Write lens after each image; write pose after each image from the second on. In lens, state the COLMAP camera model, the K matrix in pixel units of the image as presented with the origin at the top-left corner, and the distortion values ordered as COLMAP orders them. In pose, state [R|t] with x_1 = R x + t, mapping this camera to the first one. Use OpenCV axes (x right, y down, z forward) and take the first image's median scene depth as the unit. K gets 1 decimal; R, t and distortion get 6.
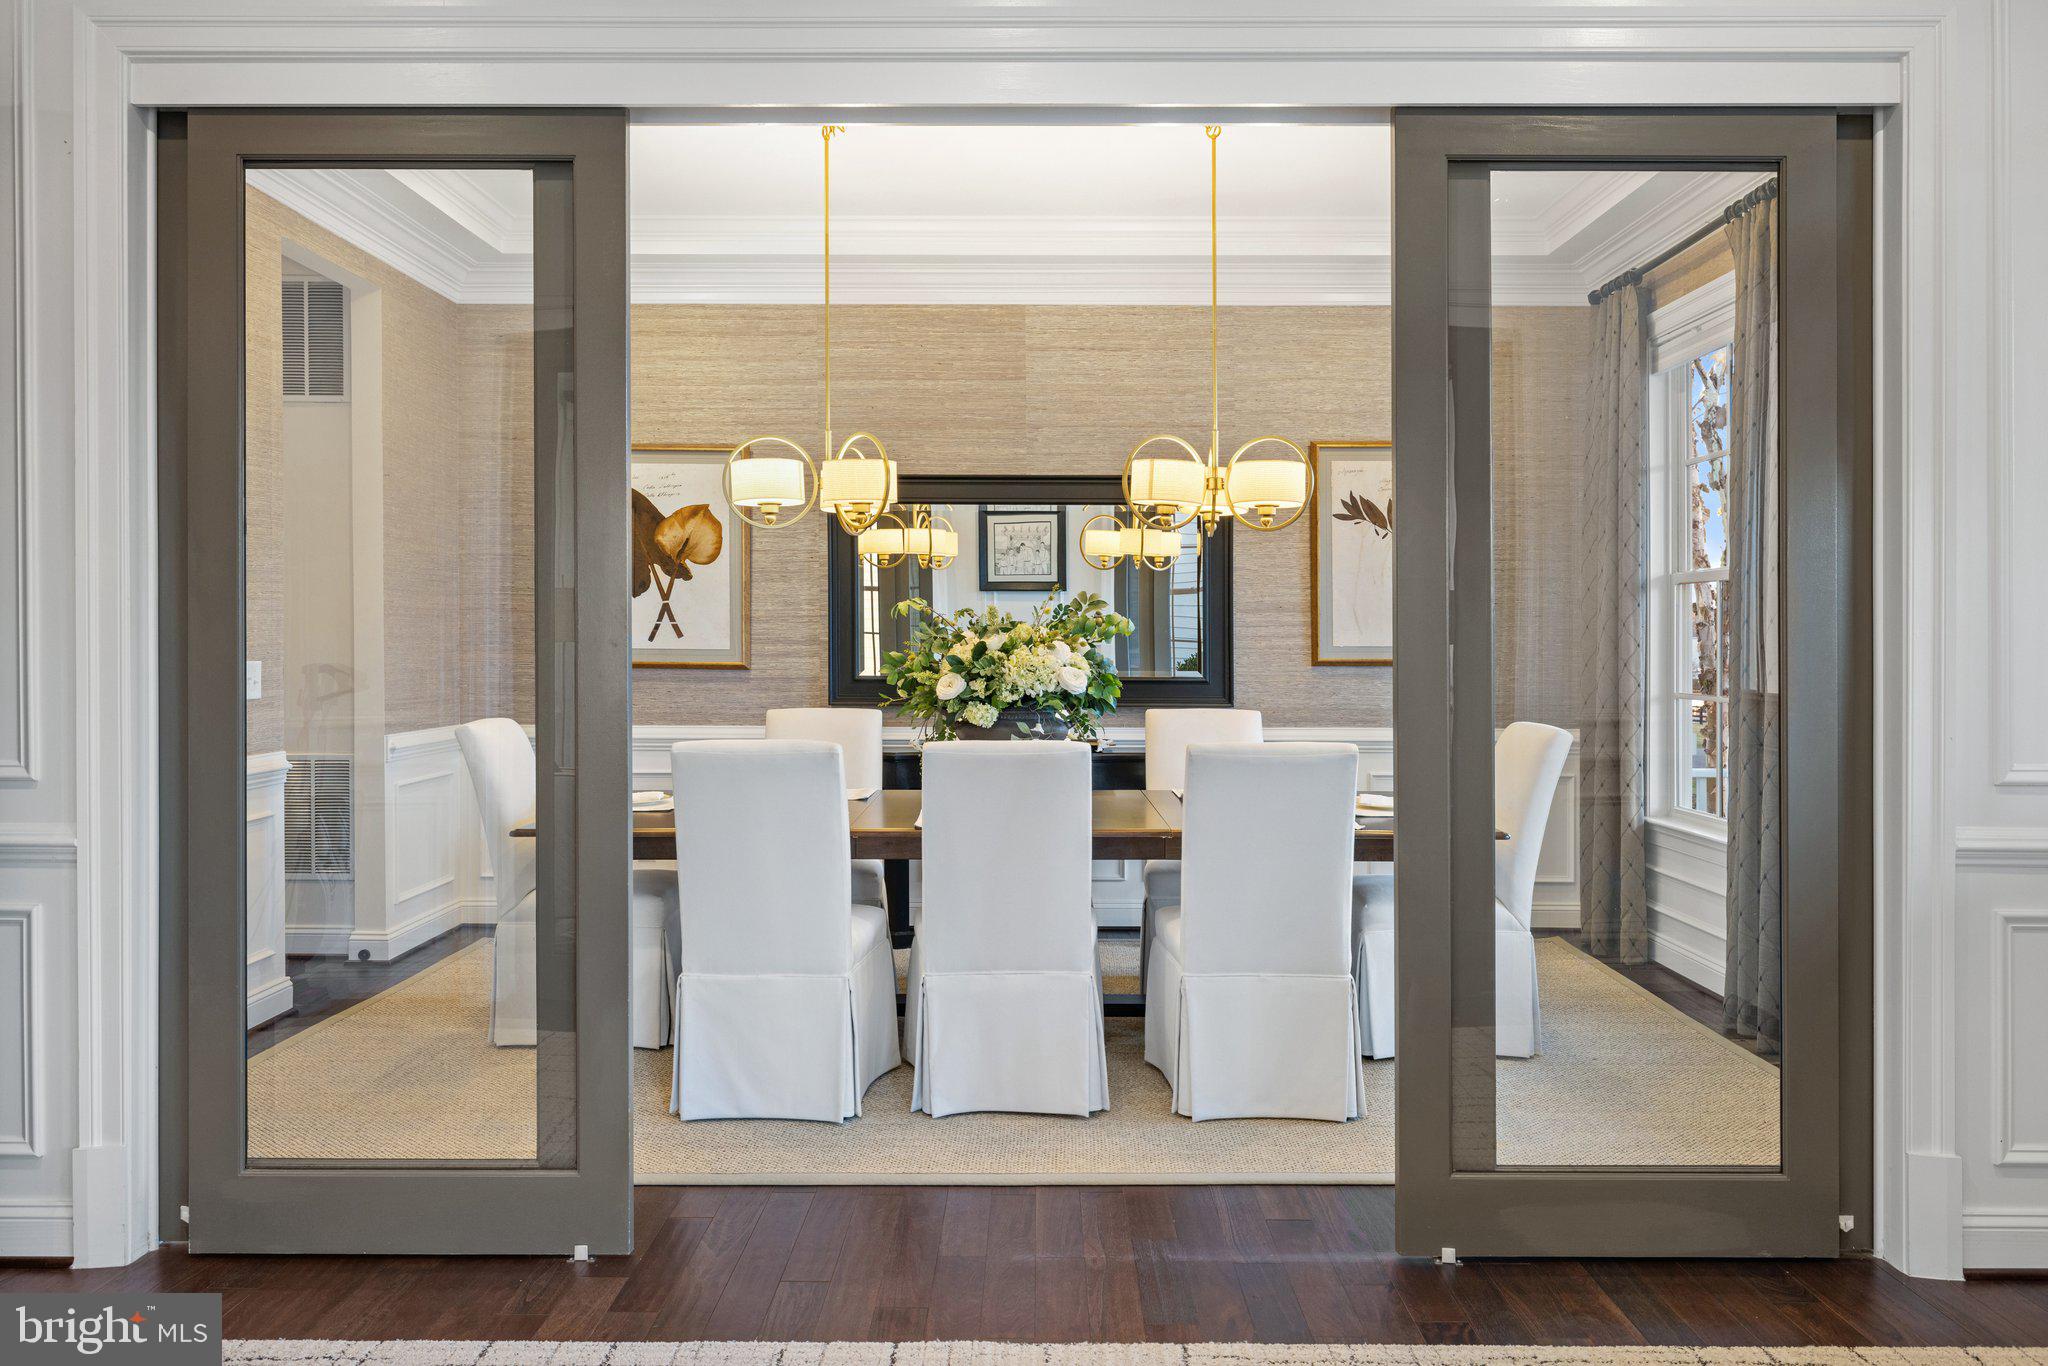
lens RADIAL K [[1529.3, 0, 1025.0], [0, 1529.3, 662.3], [0, 0, 1]] dist [-0.000881, 0.000892]
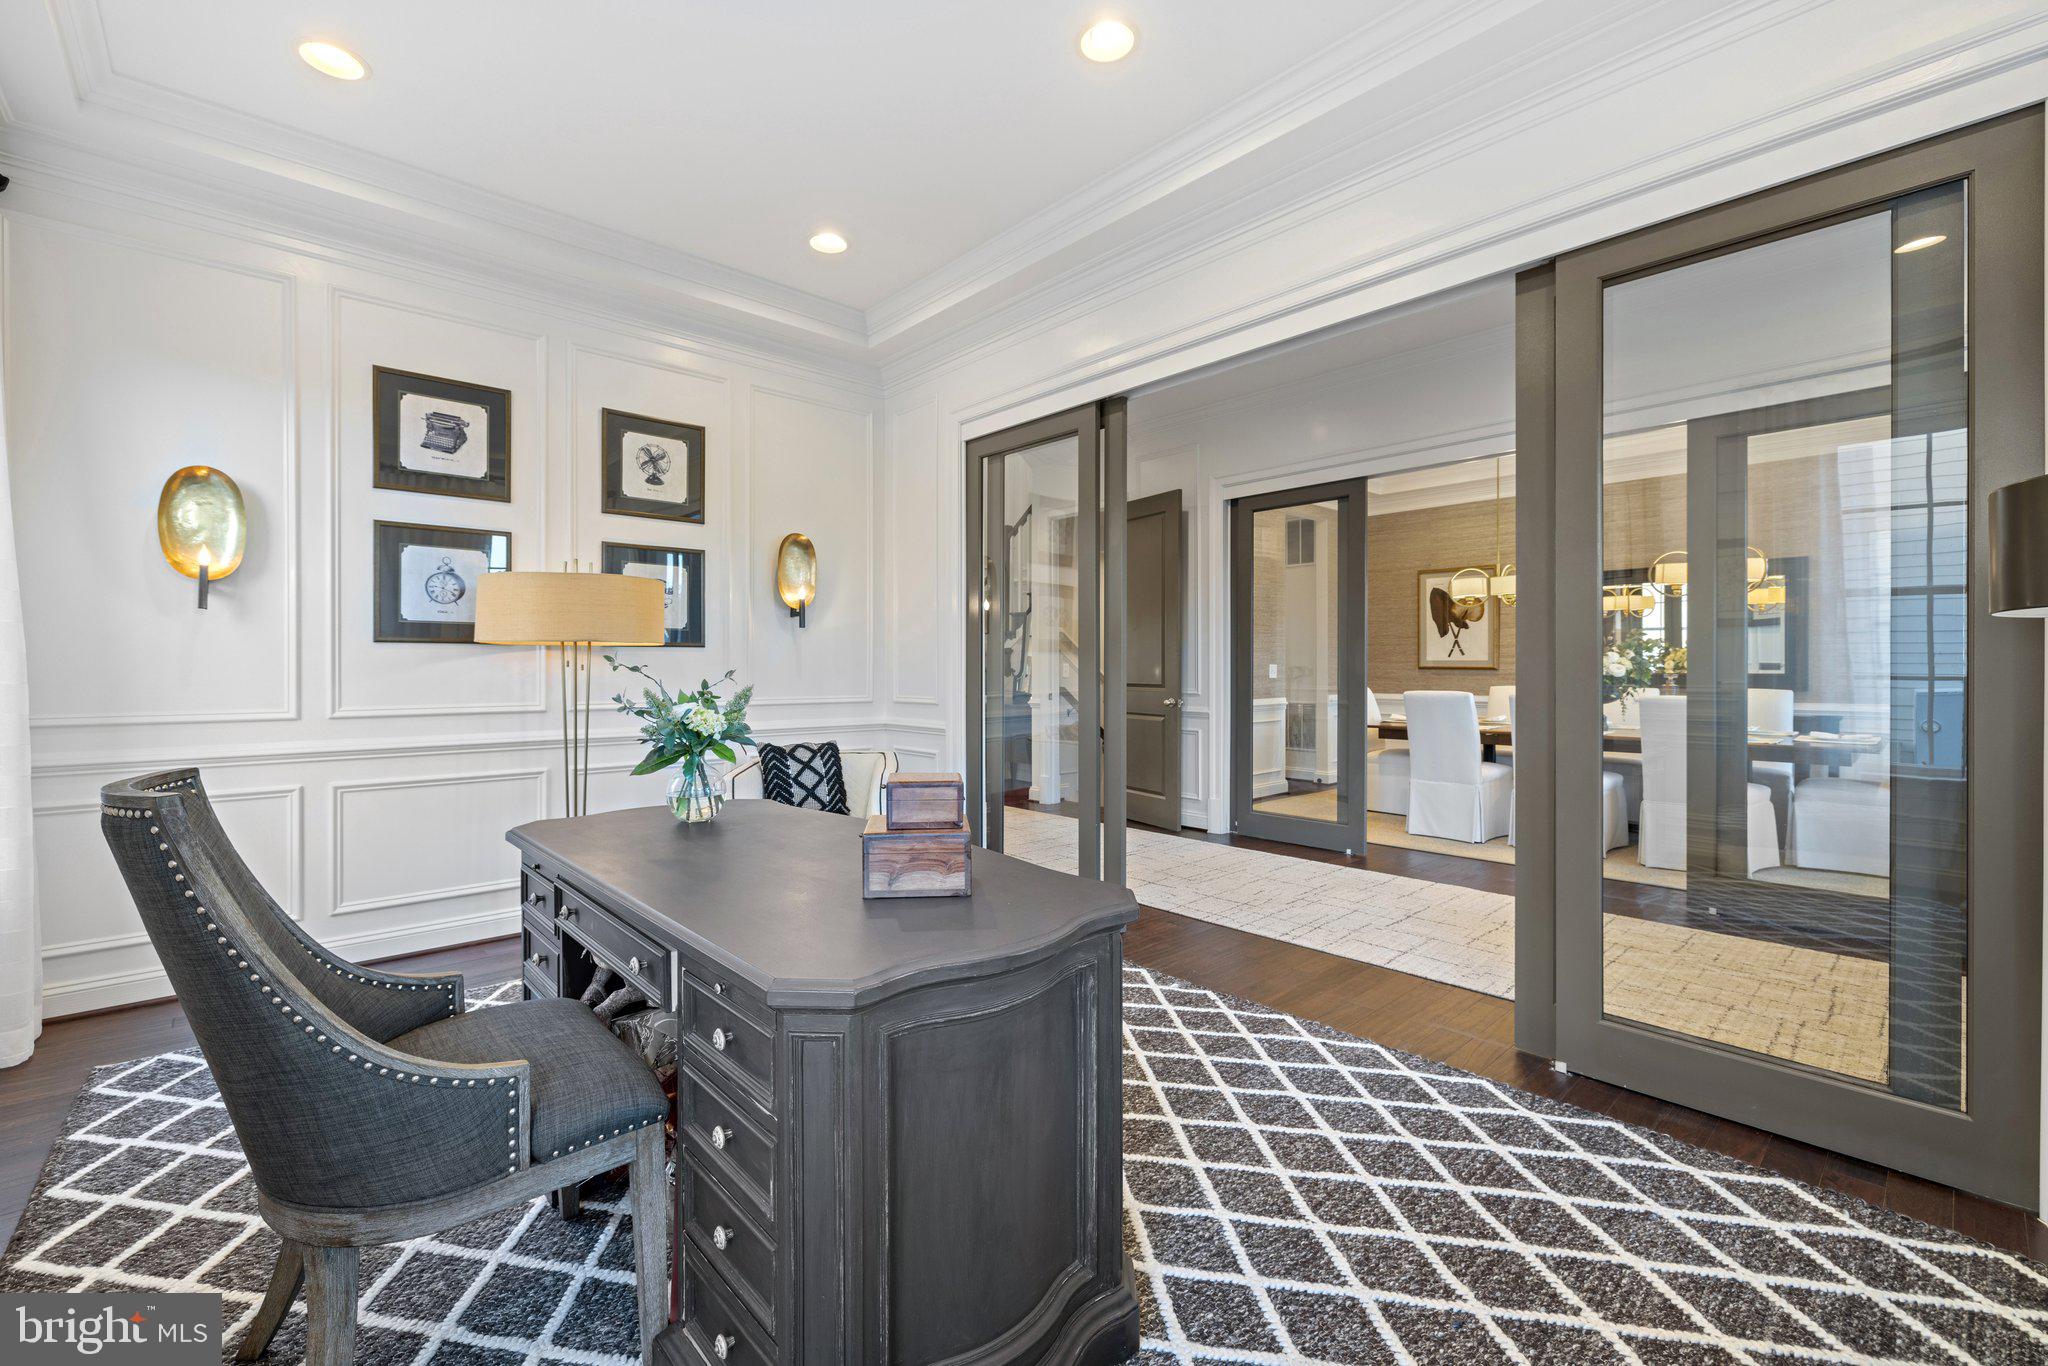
lens RADIAL K [[880.4, 0, 1007.2], [0, 880.4, 666.4], [0, 0, 1]] dist [-0.001420, -0.000133]
pose [[0.678596, -0.006518, -0.734483, 0.252688], [-0.003579, 0.999919, -0.012181, 0.017029], [0.734503, 0.010894, 0.678518, -0.328226]]
